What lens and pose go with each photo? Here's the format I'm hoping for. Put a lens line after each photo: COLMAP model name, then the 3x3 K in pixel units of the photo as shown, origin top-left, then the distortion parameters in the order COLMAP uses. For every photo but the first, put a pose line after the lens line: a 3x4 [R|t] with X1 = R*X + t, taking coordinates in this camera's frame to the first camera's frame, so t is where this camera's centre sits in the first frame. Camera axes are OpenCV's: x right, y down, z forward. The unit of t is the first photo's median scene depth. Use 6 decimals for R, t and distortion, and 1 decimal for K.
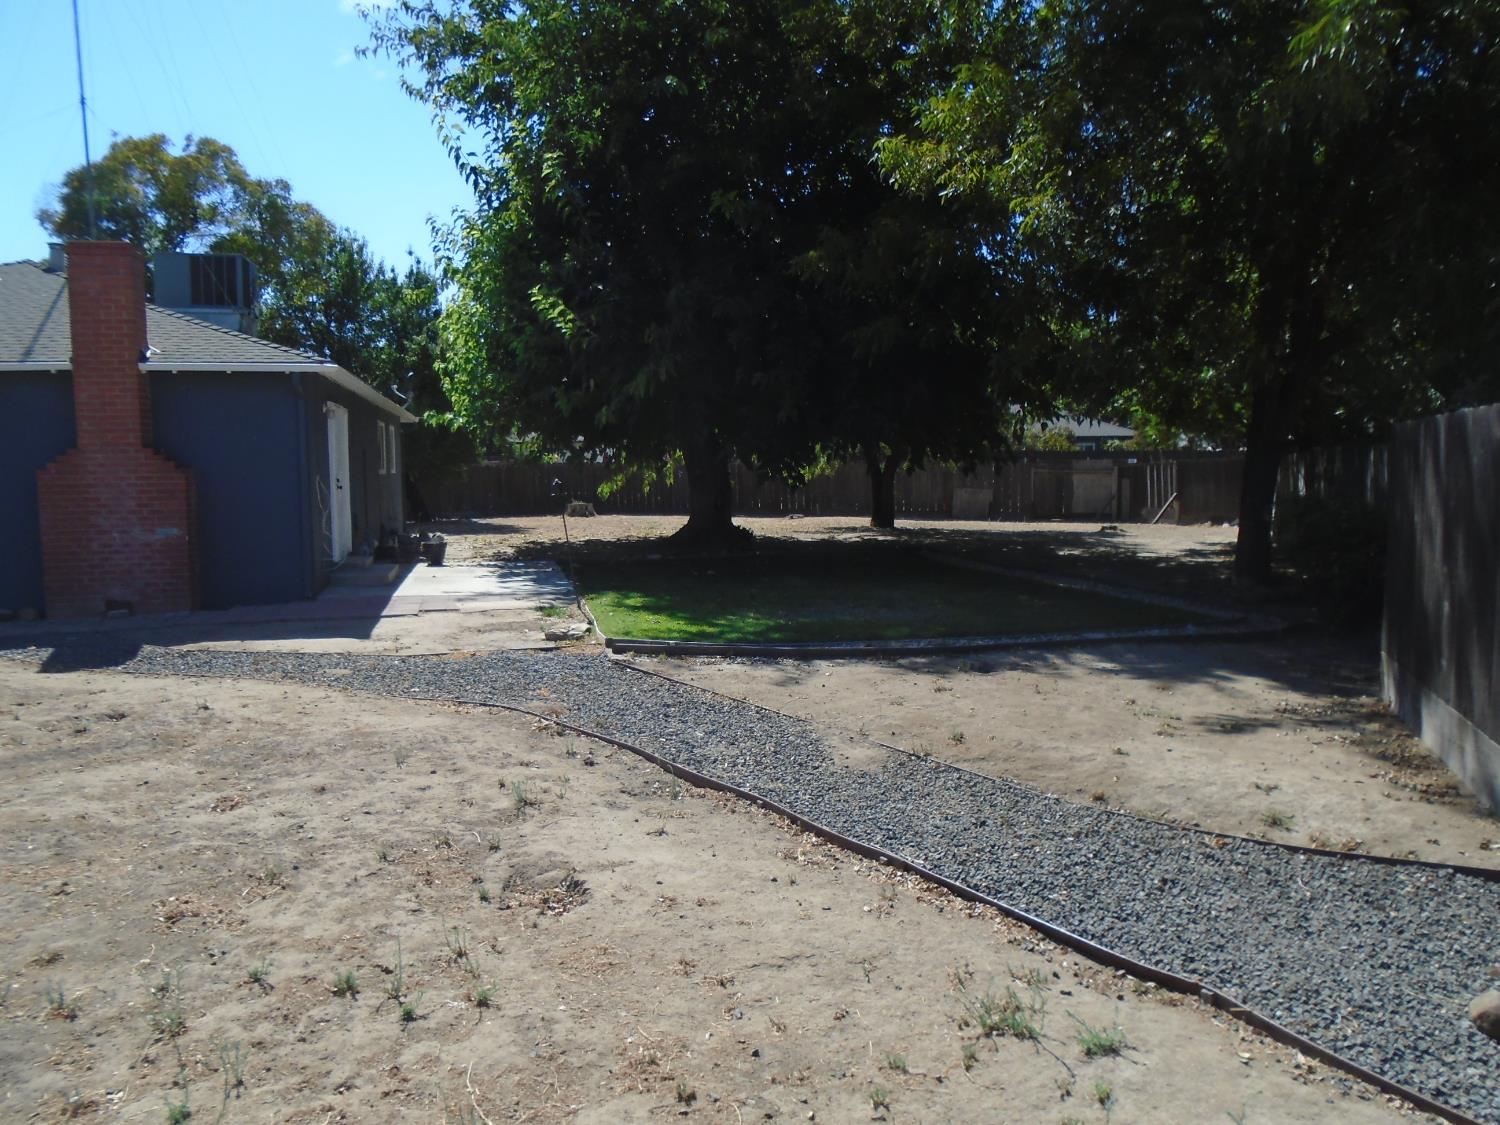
lens RADIAL K [[1140.9, 0, 750.0], [0, 1140.9, 562.5], [0, 0, 1]] dist [-0.032012, 0.003036]
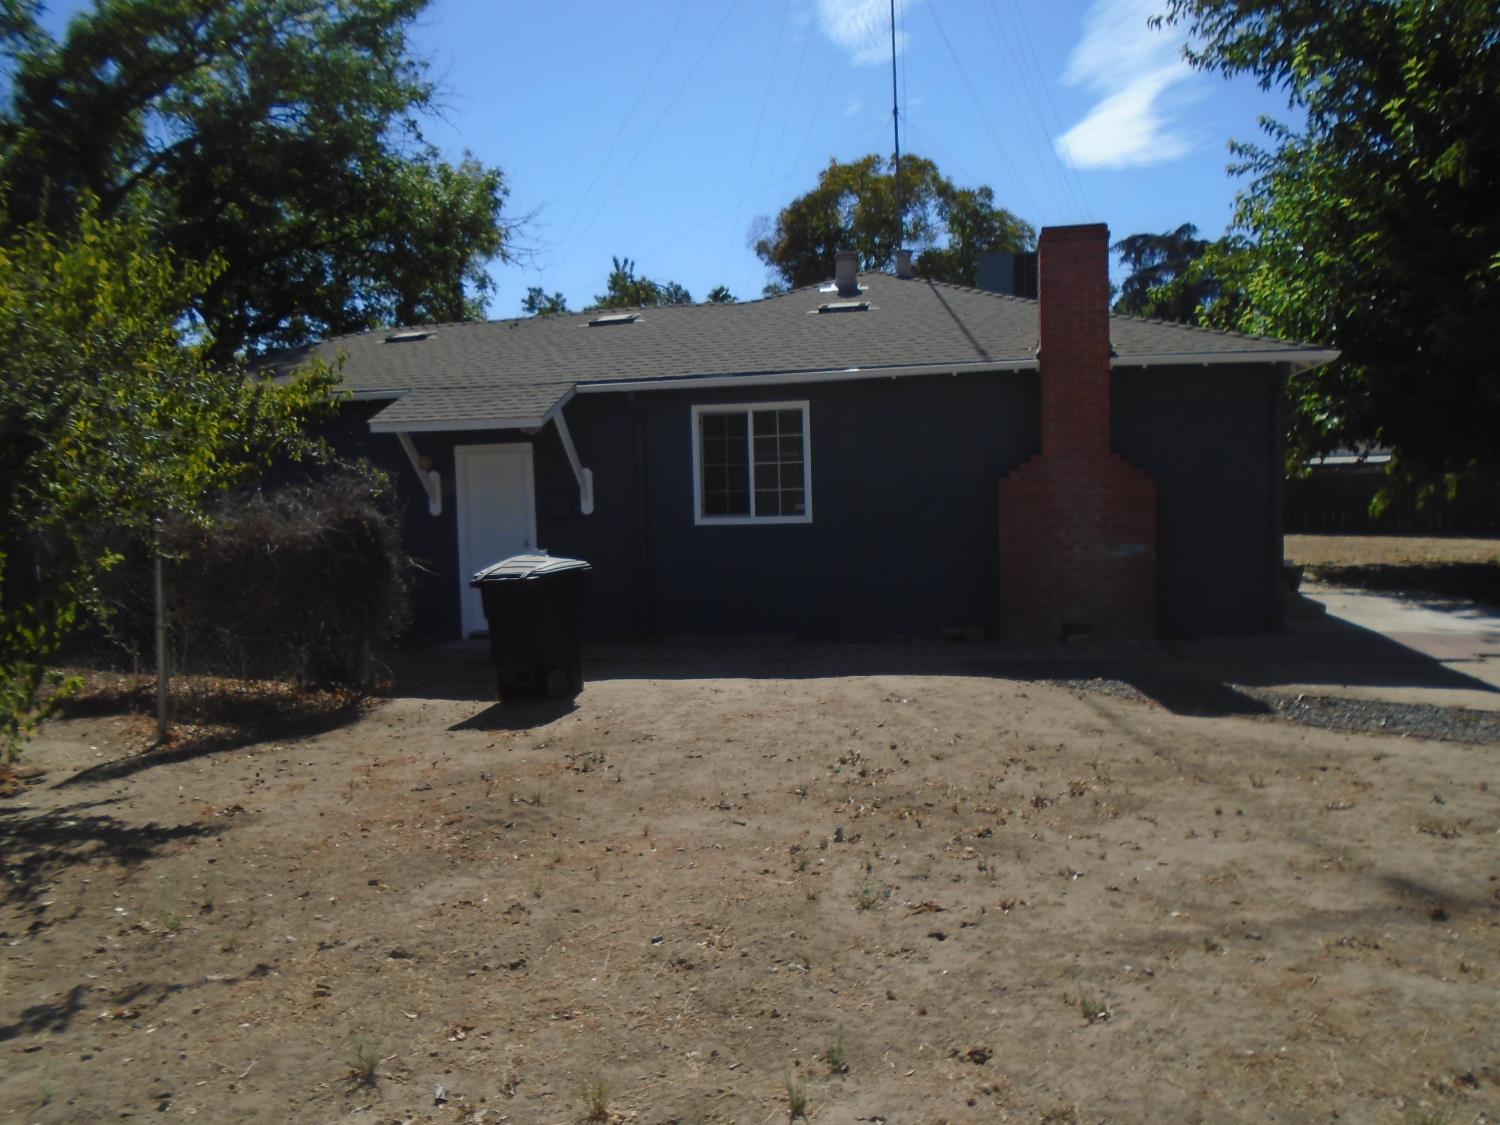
lens RADIAL K [[1164.5, 0, 751.1], [0, 1164.5, 556.1], [0, 0, 1]] dist [-0.009529, -0.000219]
pose [[0.898979, 0.015492, -0.437717, -0.384692], [-0.026033, 0.999497, -0.018091, 0.003227], [0.437216, 0.027658, 0.898931, 0.057325]]
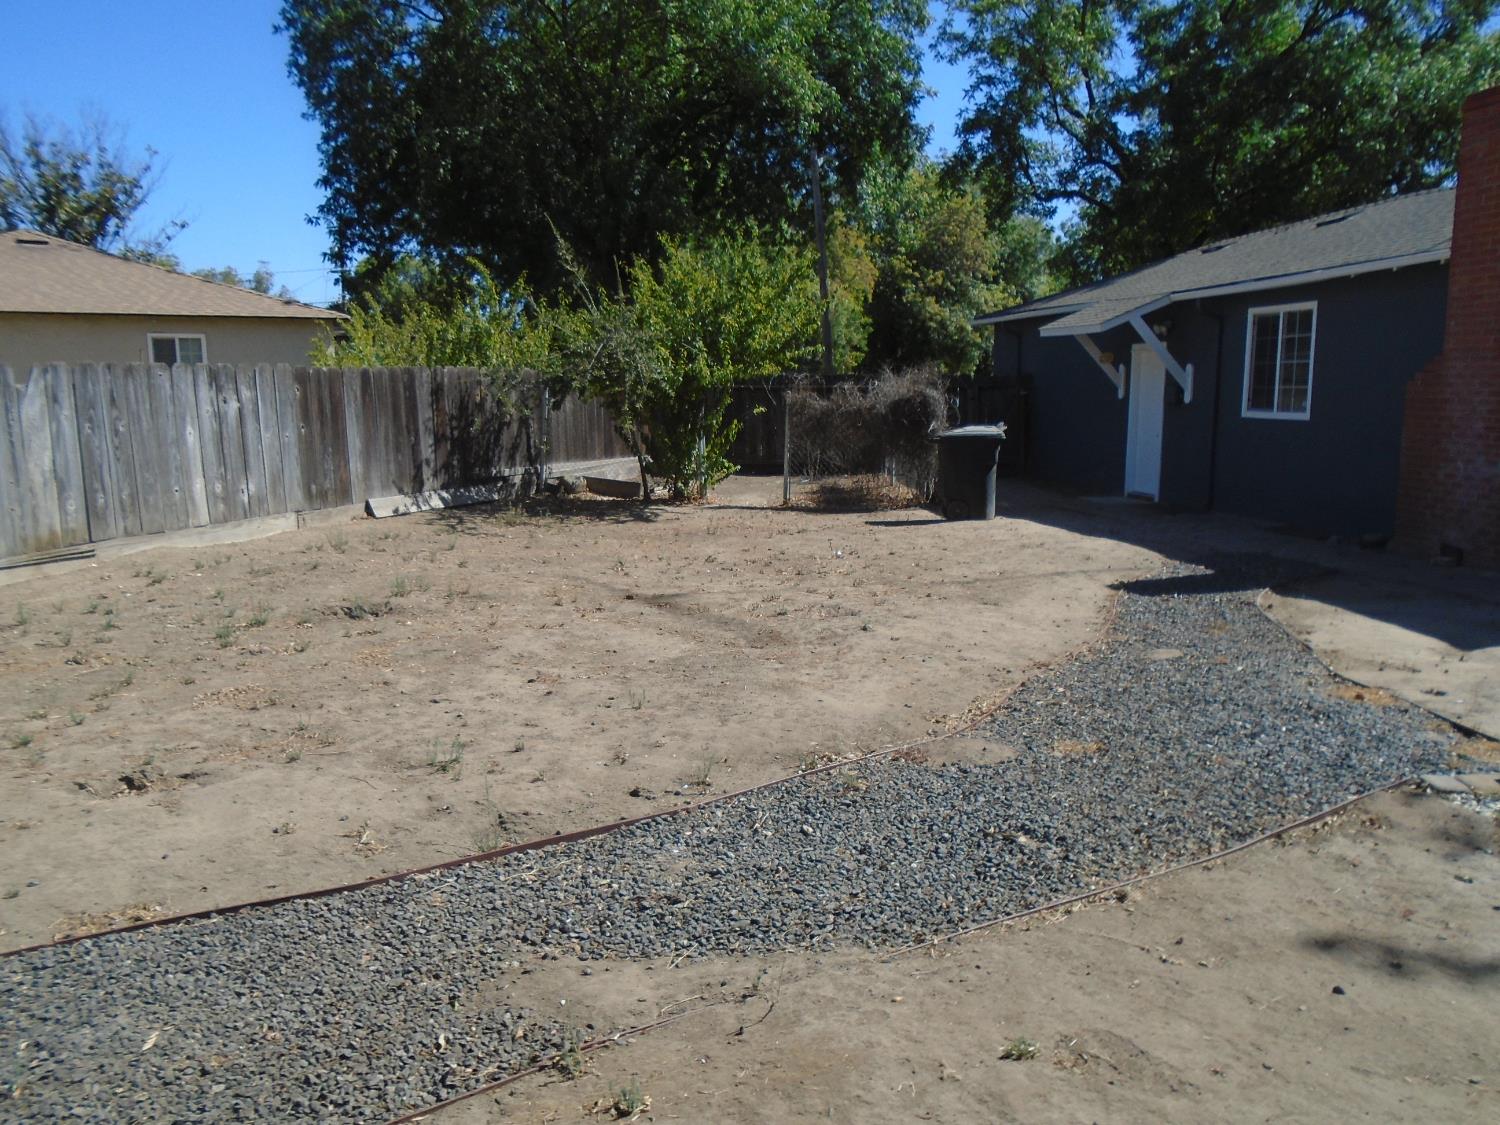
lens RADIAL K [[1140.9, 0, 750.0], [0, 1140.9, 562.5], [0, 0, 1]] dist [-0.032012, 0.003036]
pose [[-0.070365, 0.160564, -0.984514, 0.264390], [-0.101883, 0.980642, 0.167215, -0.037582], [0.992305, 0.112072, -0.052644, 0.544685]]
